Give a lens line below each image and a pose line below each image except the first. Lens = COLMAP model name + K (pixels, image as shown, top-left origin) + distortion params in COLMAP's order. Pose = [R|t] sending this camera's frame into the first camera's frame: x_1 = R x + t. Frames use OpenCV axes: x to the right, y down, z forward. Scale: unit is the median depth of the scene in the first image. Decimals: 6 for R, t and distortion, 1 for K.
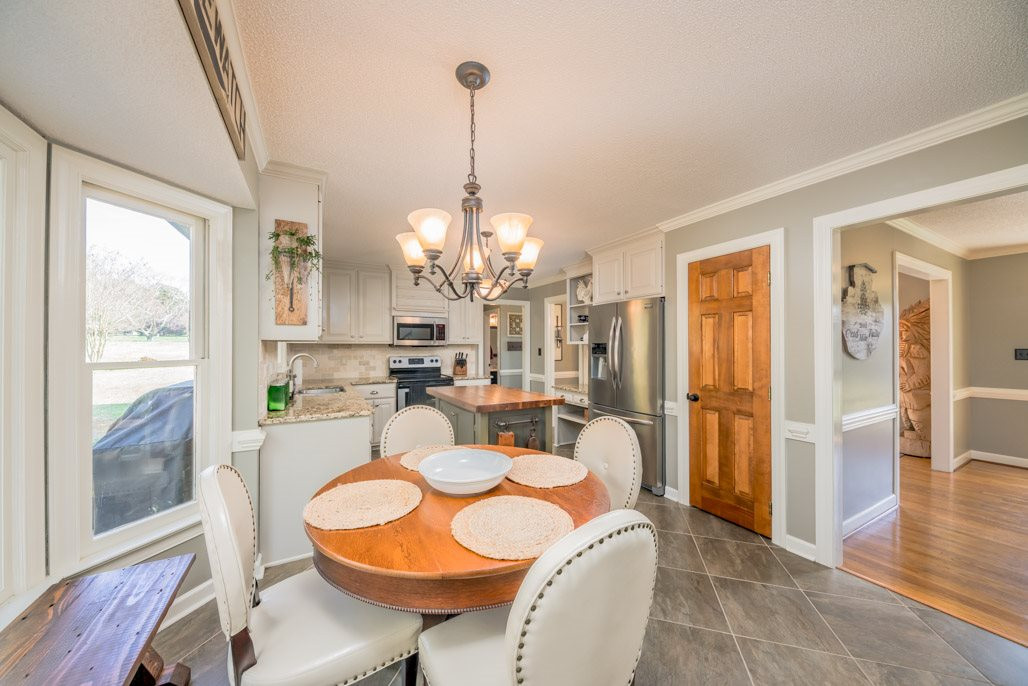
lens RADIAL K [[358.7, 0, 518.9], [0, 358.7, 345.7], [0, 0, 1]] dist [0.003040, -0.000485]
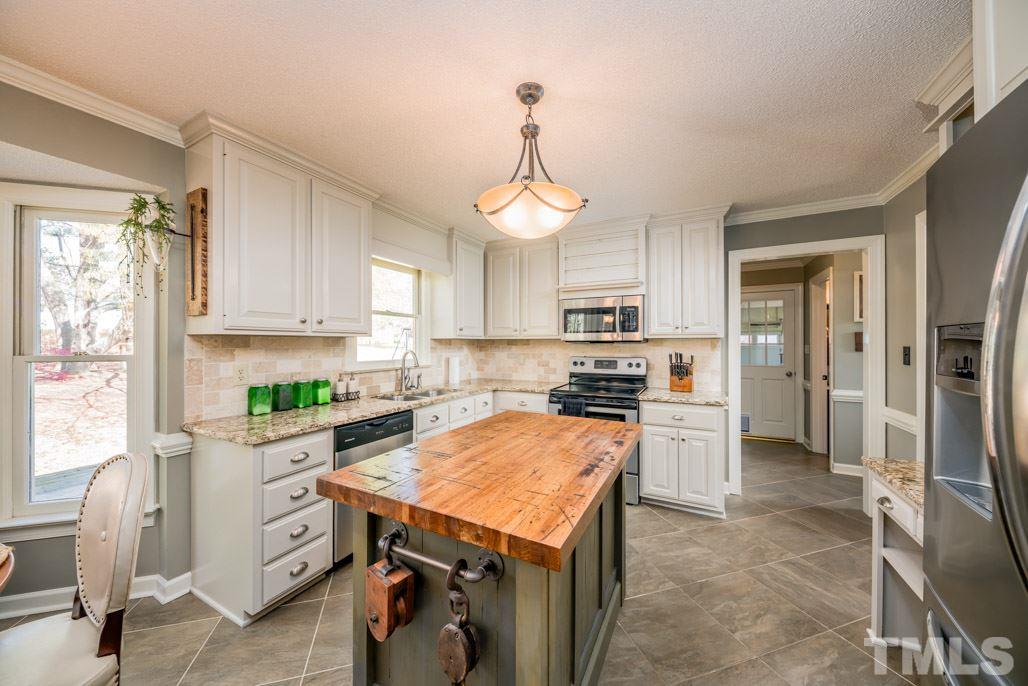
lens RADIAL K [[358.7, 0, 483.3], [0, 358.7, 344.1], [0, 0, 1]] dist [0.003040, -0.000485]
pose [[0.519622, -0.000651, -0.854396, 0.185556], [0.003876, 0.999991, 0.001596, 0.003709], [0.854387, -0.004141, 0.519620, 0.504618]]
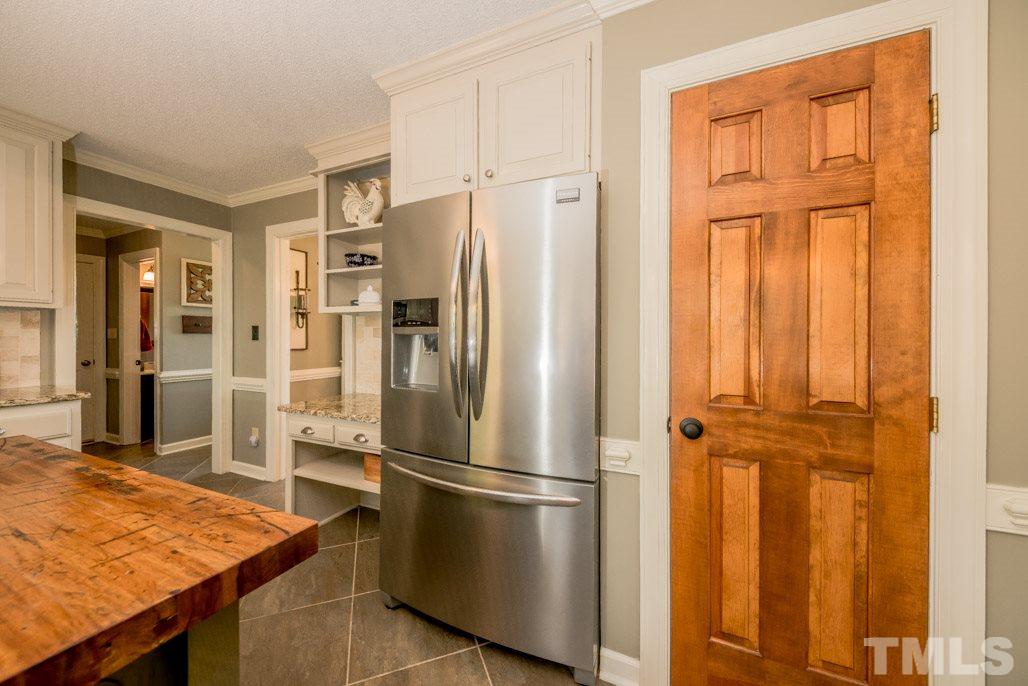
lens RADIAL K [[358.7, 0, 521.2], [0, 358.7, 339.1], [0, 0, 1]] dist [0.003040, -0.000485]
pose [[0.791301, 0.000182, 0.611426, 0.056992], [-0.005511, 0.999961, 0.006835, 0.025641], [-0.611401, -0.008778, 0.791272, 0.472239]]
